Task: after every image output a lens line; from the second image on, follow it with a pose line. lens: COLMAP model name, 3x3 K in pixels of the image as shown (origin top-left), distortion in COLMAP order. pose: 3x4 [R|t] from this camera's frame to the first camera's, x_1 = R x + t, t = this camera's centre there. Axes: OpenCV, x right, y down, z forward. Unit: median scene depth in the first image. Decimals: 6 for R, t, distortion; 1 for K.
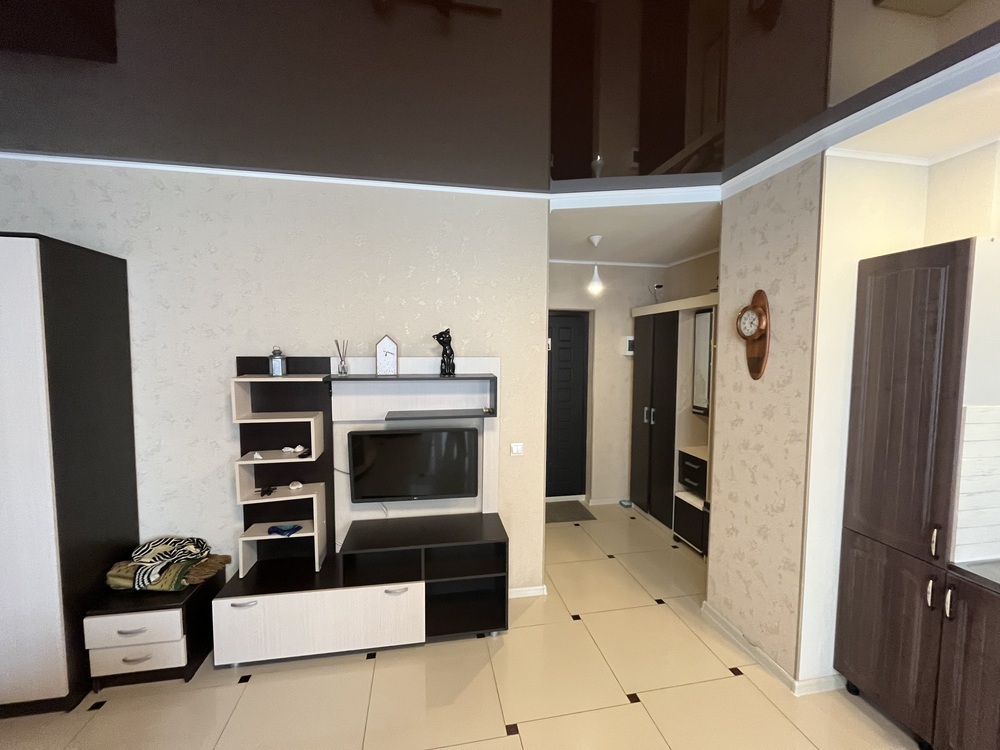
lens RADIAL K [[408.0, 0, 498.0], [0, 408.0, 373.9], [0, 0, 1]] dist [0.001300, -0.000020]
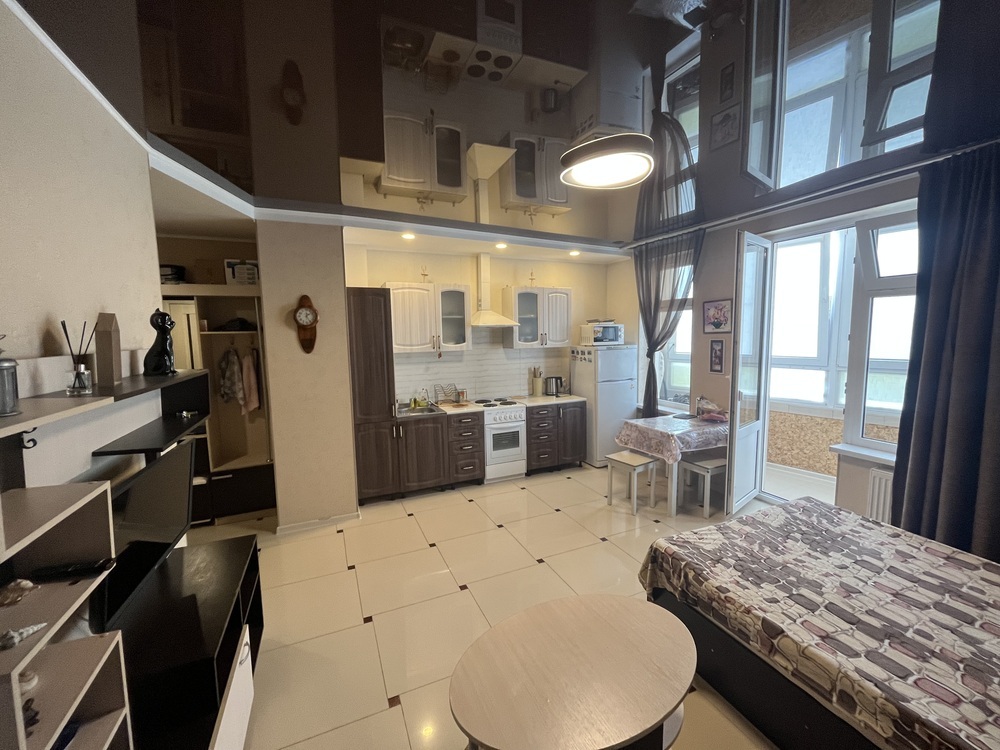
lens RADIAL K [[408.0, 0, 498.0], [0, 408.0, 373.9], [0, 0, 1]] dist [0.001300, -0.000020]
pose [[-0.228231, -0.100871, 0.968368, -1.040808], [0.078450, 0.989479, 0.121559, -0.040336], [-0.970441, 0.103712, -0.217916, 0.652605]]
